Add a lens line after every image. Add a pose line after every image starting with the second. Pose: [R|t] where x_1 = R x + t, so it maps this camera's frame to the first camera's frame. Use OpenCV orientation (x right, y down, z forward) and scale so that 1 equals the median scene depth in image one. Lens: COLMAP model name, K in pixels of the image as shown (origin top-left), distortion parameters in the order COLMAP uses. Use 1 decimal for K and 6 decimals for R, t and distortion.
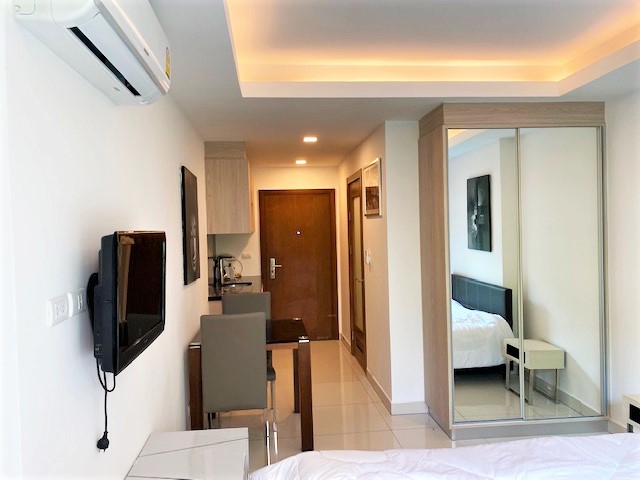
lens RADIAL K [[489.2, 0, 317.8], [0, 489.2, 241.2], [0, 0, 1]] dist [0.053911, -0.057436]
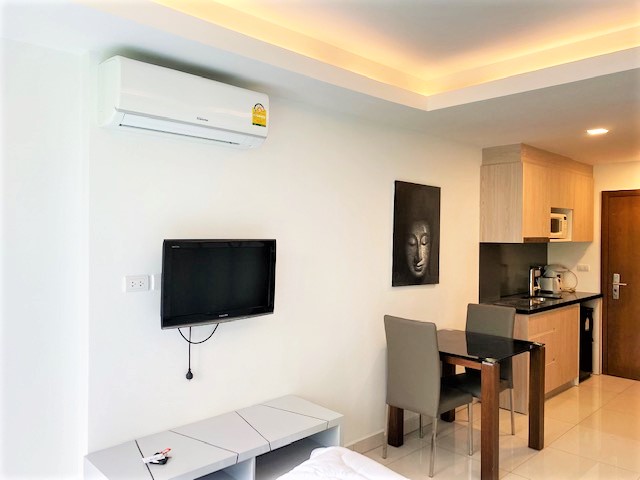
lens RADIAL K [[489.2, 0, 315.2], [0, 489.2, 236.3], [0, 0, 1]] dist [0.053911, -0.057436]
pose [[0.605432, 0.034828, -0.795134, 0.332385], [-0.043138, 0.999010, 0.010912, -0.019823], [0.794727, 0.027694, 0.606335, 0.119763]]
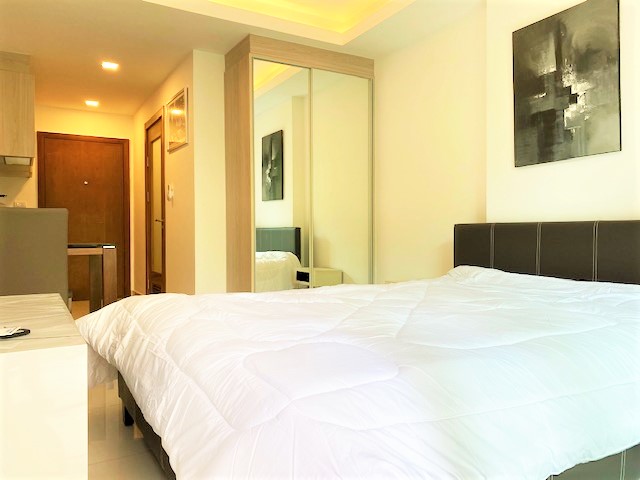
lens RADIAL K [[489.2, 0, 316.6], [0, 489.2, 238.3], [0, 0, 1]] dist [0.053911, -0.057436]
pose [[0.907574, 0.020958, 0.419369, -0.042727], [-0.011614, 0.999624, -0.024822, 0.136912], [-0.419732, 0.017657, 0.907476, -0.038031]]
